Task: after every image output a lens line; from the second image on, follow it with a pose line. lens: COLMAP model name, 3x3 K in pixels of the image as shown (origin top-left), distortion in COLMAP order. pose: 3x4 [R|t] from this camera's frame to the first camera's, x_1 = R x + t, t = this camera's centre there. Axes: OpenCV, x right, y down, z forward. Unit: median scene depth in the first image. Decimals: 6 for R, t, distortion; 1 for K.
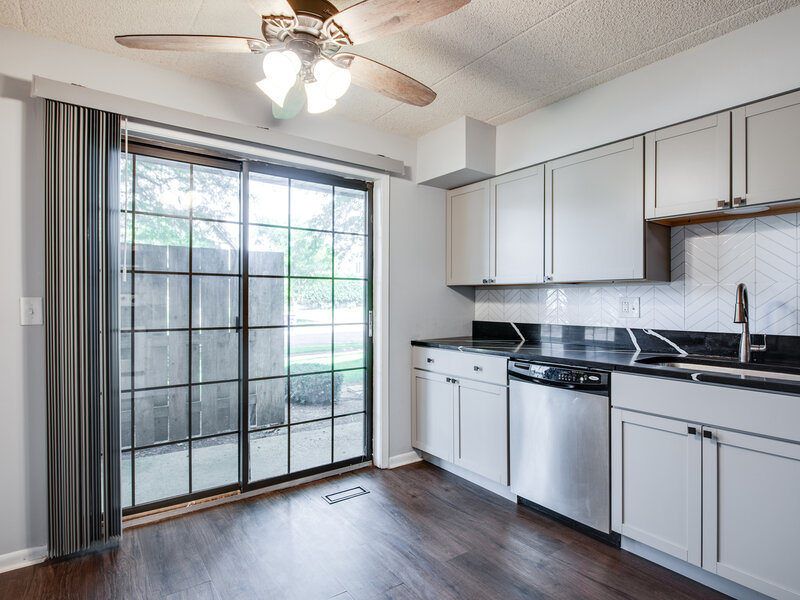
lens RADIAL K [[441.0, 0, 400.0], [0, 441.0, 300.0], [0, 0, 1]] dist [-0.038727, 0.000152]
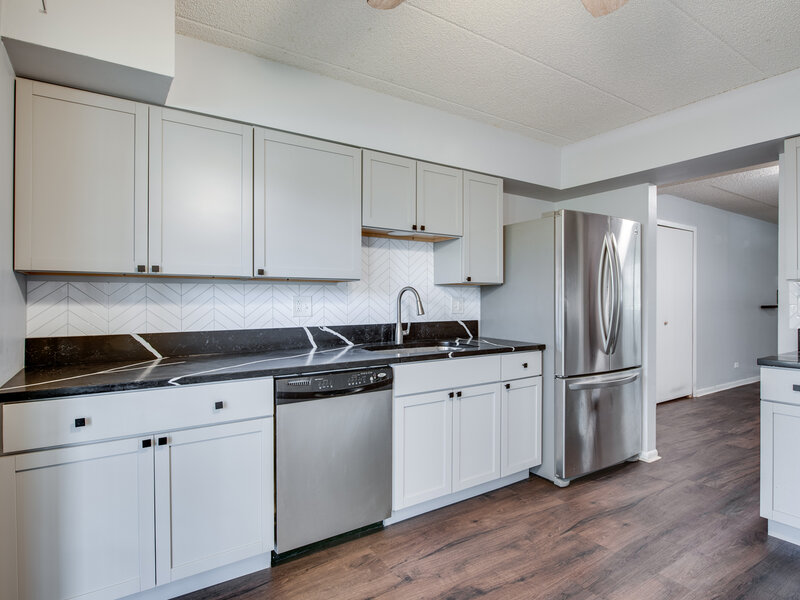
lens RADIAL K [[441.0, 0, 400.0], [0, 441.0, 300.0], [0, 0, 1]] dist [-0.038727, 0.000152]
pose [[0.033135, -0.000695, 0.999451, -0.503156], [0.004668, 0.999989, 0.000541, 0.003364], [-0.999440, 0.004647, 0.033138, 0.794851]]
